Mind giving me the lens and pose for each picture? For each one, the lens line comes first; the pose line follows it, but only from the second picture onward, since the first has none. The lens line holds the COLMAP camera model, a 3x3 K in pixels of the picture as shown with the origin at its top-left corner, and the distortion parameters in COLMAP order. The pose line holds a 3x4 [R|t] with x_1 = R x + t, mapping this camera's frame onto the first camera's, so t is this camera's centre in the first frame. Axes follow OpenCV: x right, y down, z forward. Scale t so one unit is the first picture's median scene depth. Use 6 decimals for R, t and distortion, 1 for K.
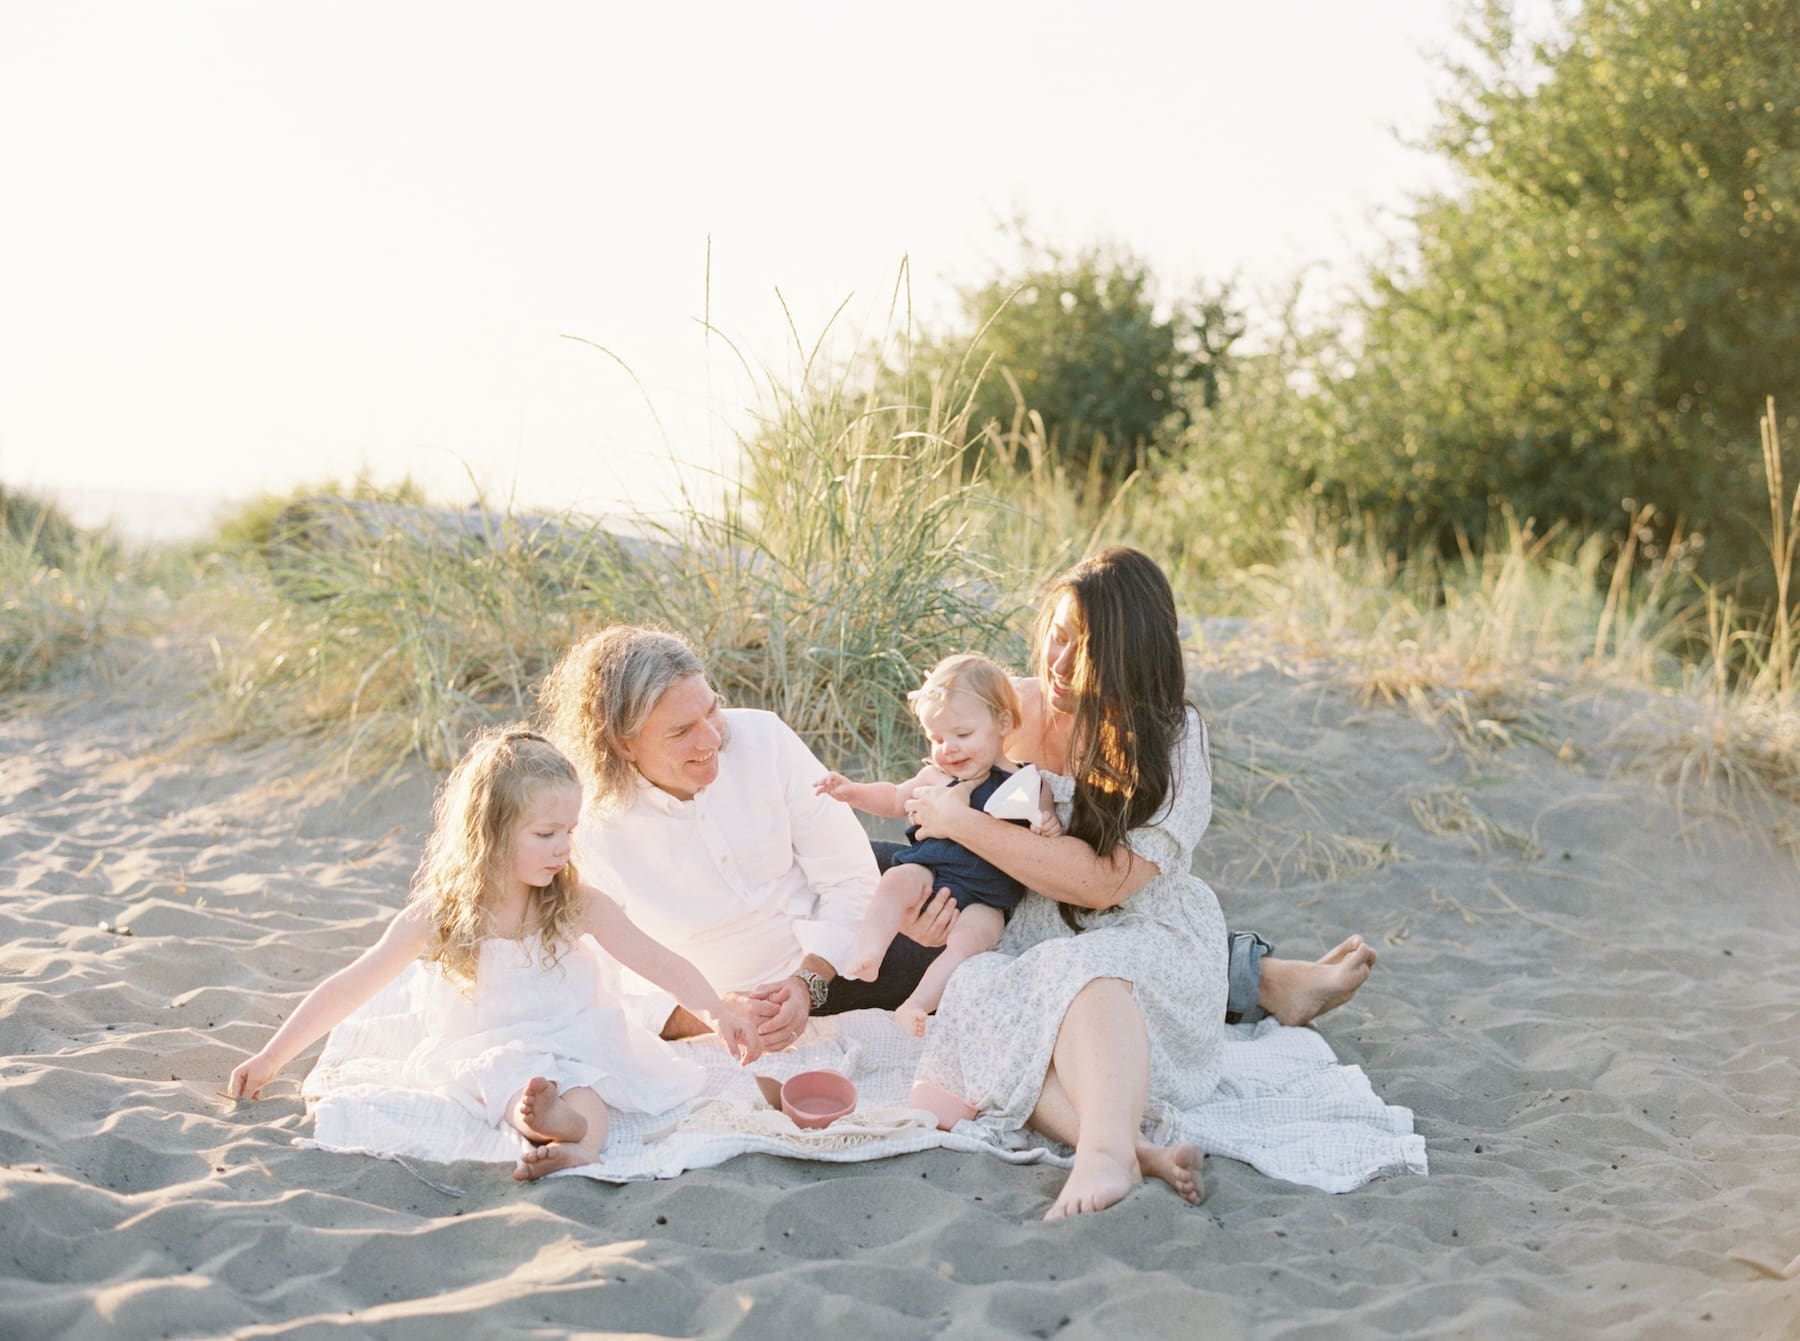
lens RADIAL K [[2790.8, 0, 900.0], [0, 2790.8, 670.5], [0, 0, 1]] dist [-0.098518, -0.114724]
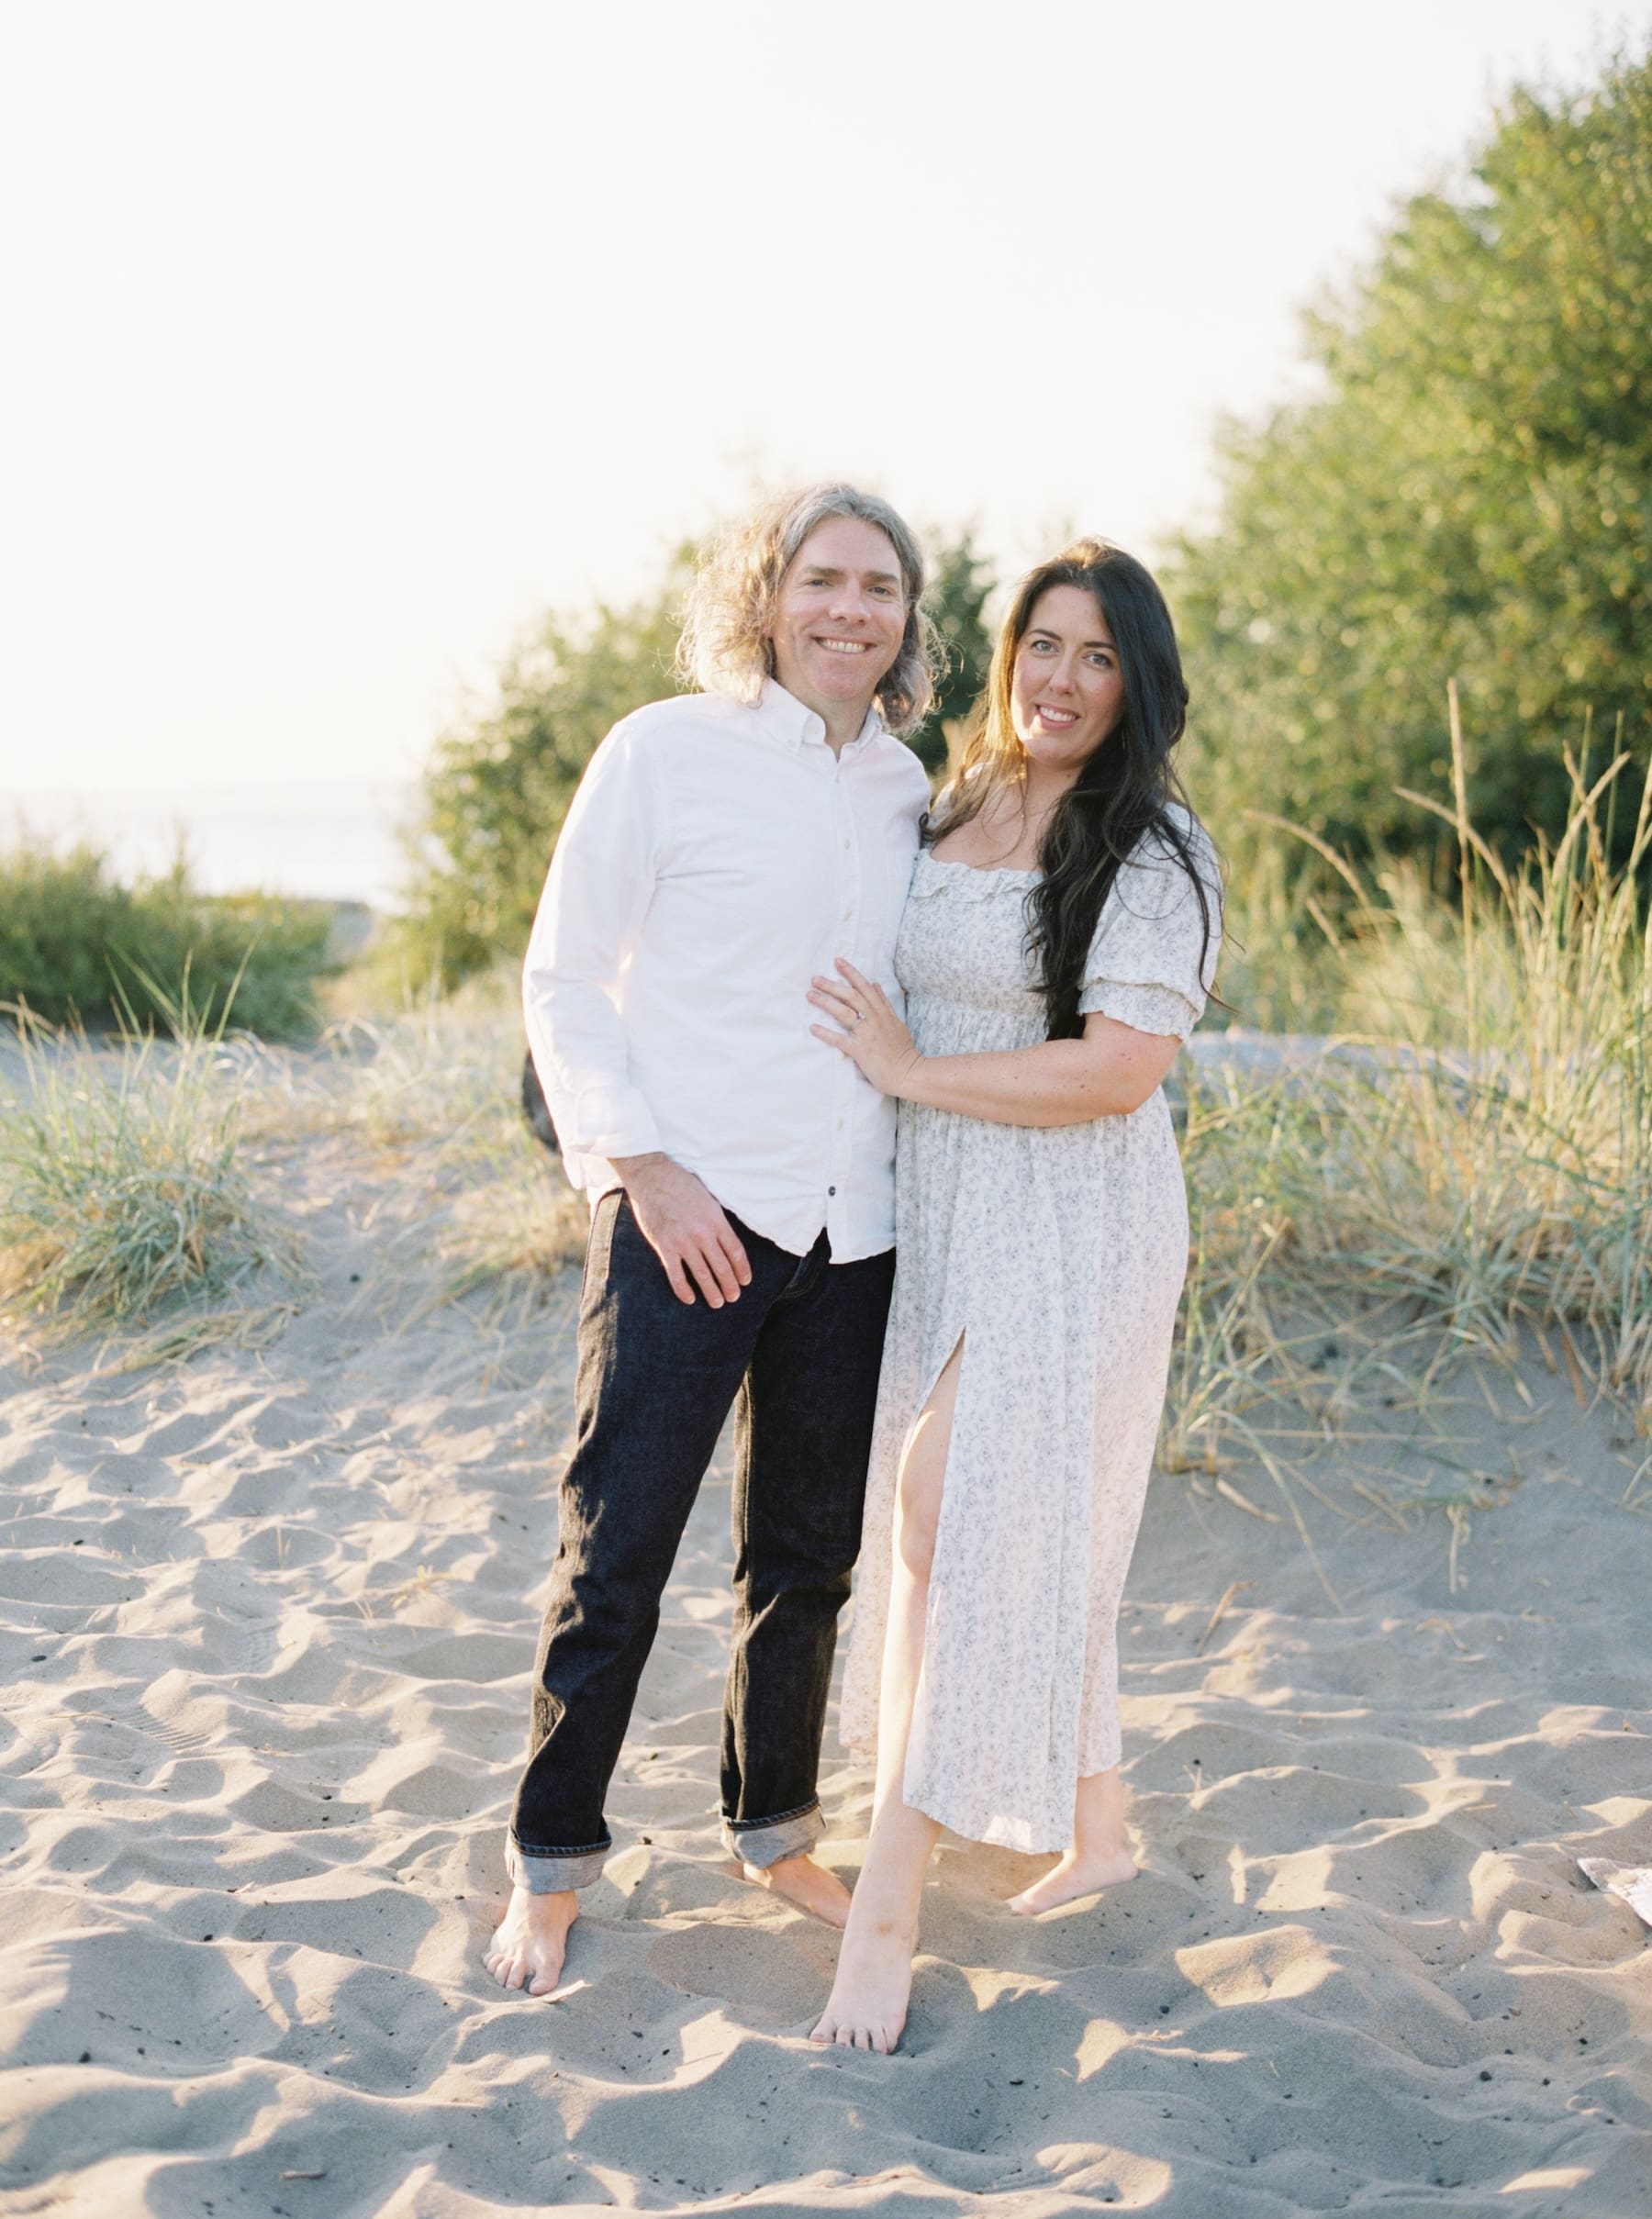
lens RADIAL K [[3444.3, 0, 800.4], [0, 3444.3, 1097.7], [0, 0, 1]] dist [-0.104188, -0.105134]
pose [[0.984328, -0.048886, 0.169438, -0.391047], [0.041437, 0.998024, 0.047228, -0.099754], [-0.171412, -0.039466, 0.984409, 0.173148]]
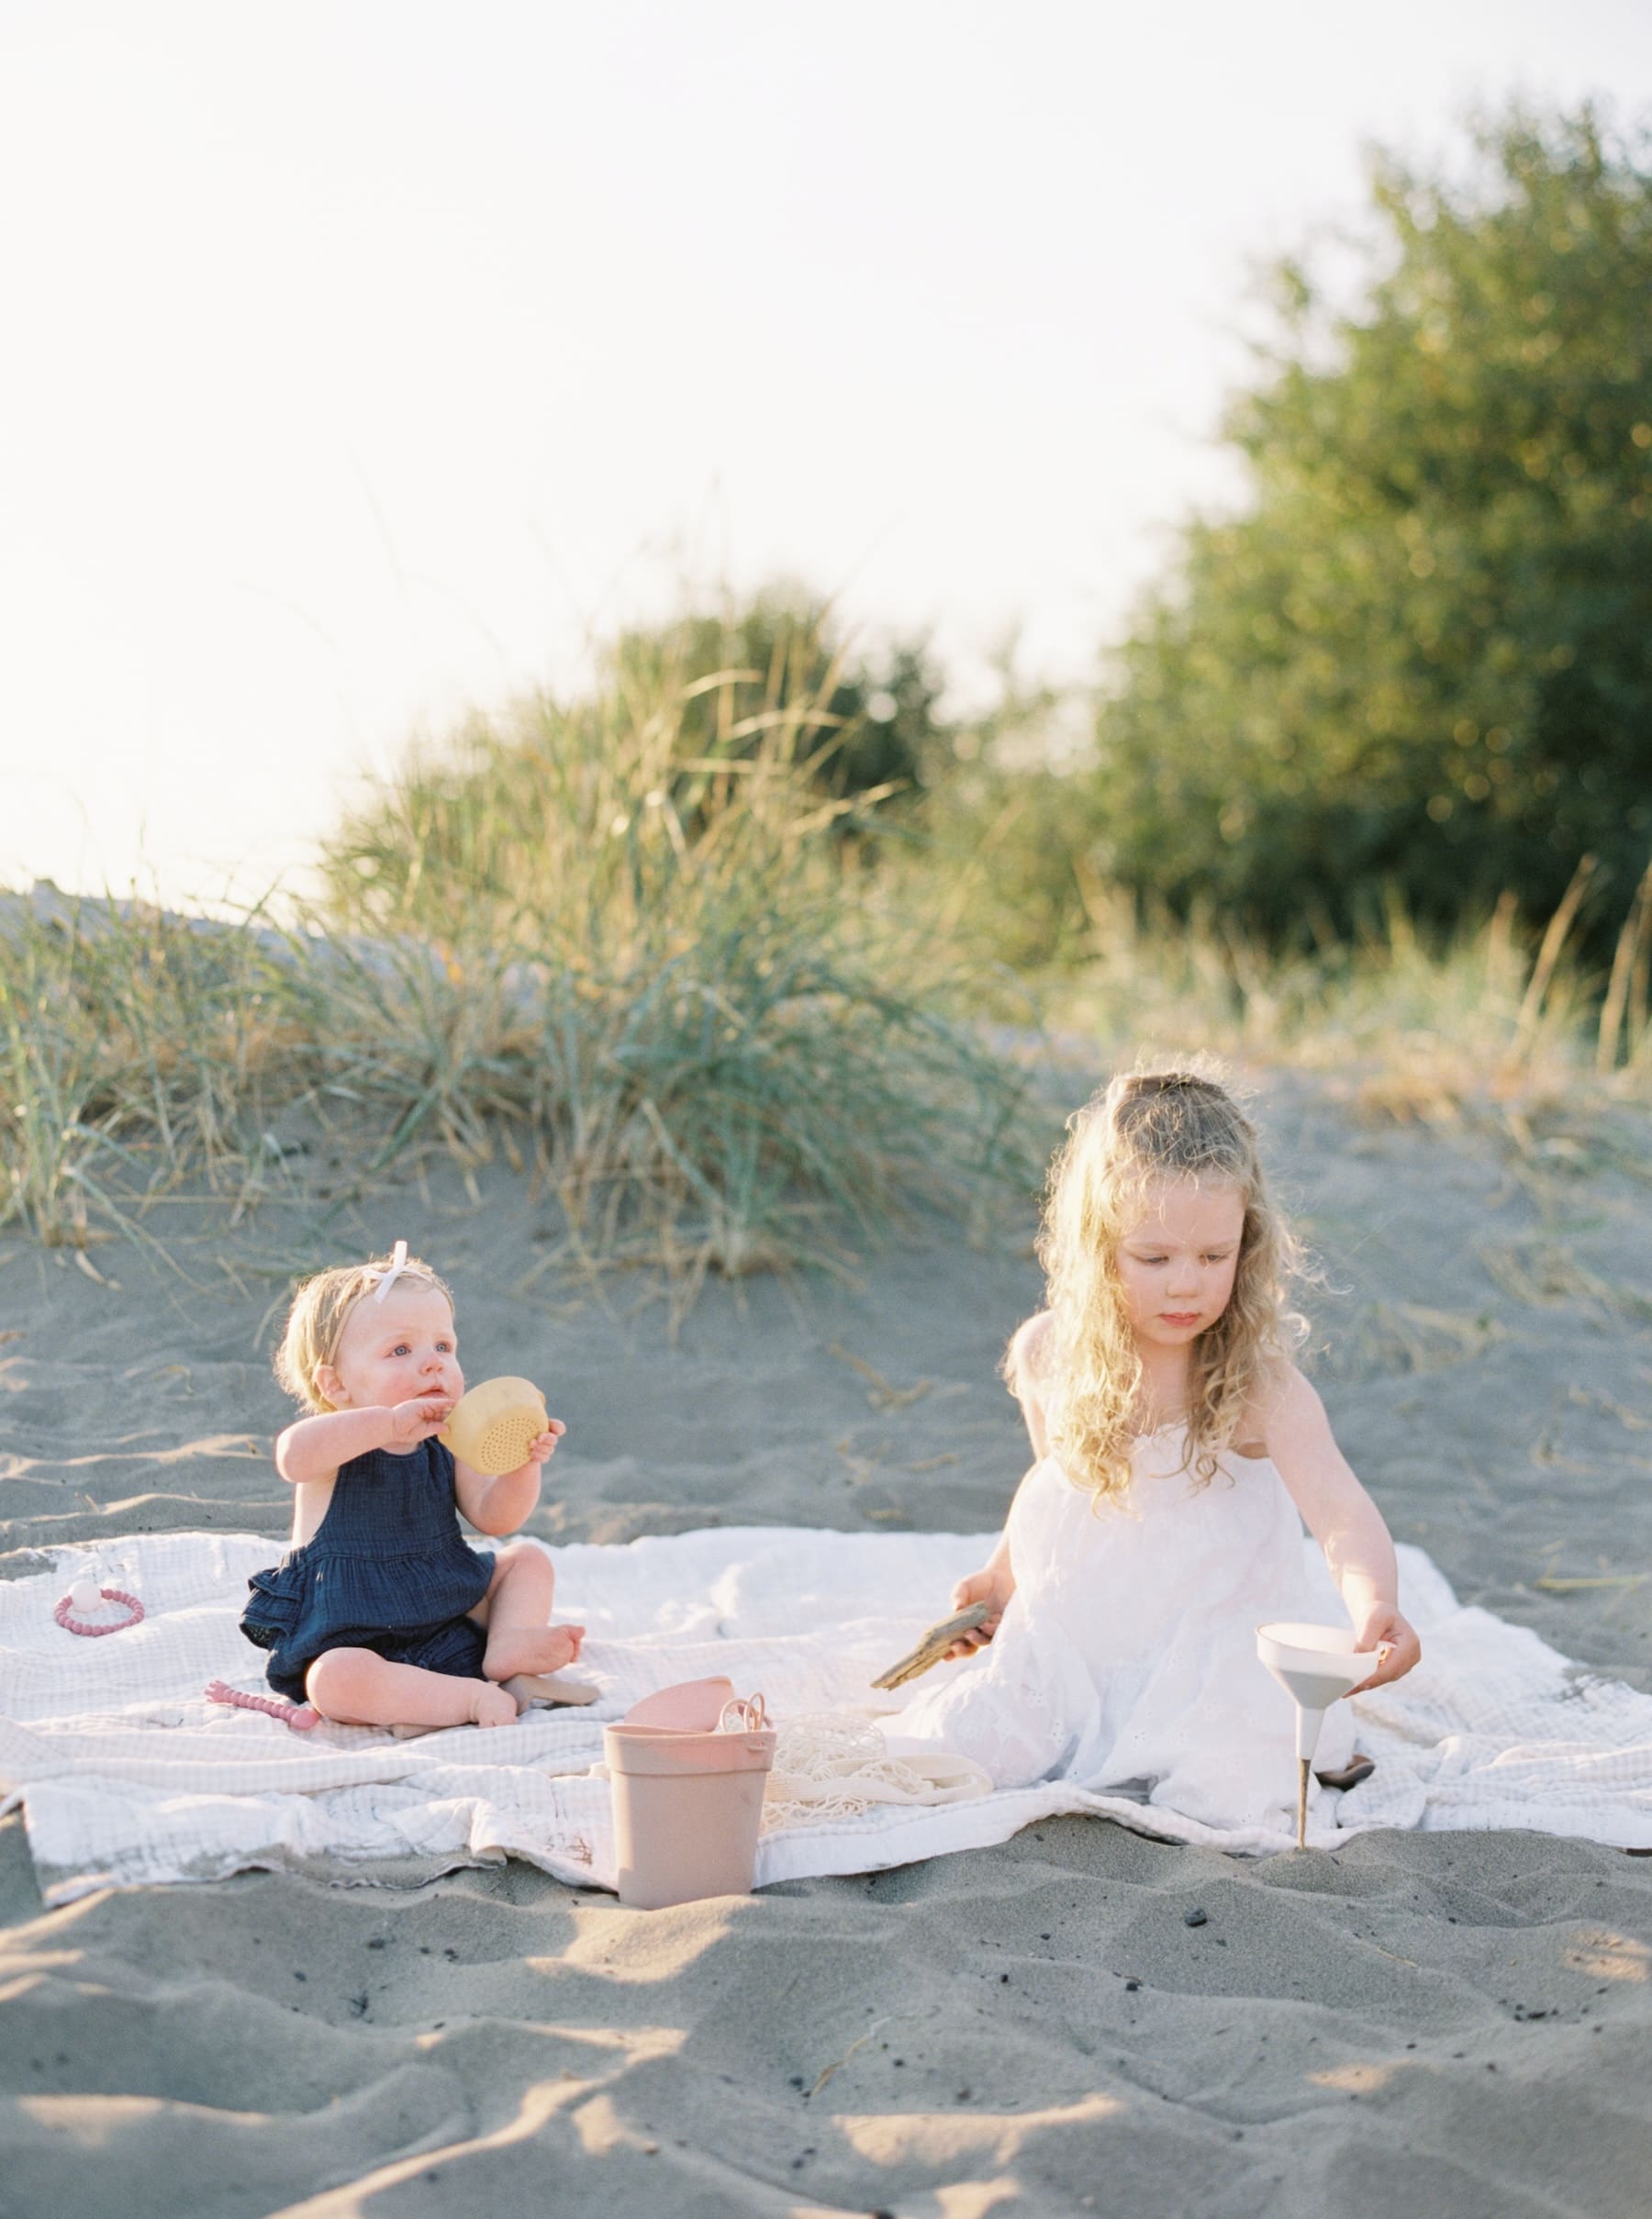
lens RADIAL K [[3444.3, 0, 800.4], [0, 3444.3, 1097.7], [0, 0, 1]] dist [-0.104188, -0.105134]
pose [[0.994818, -0.022079, 0.099246, -0.068680], [0.023506, 0.999636, -0.013234, 0.015069], [-0.098918, 0.015499, 0.994975, 0.173698]]
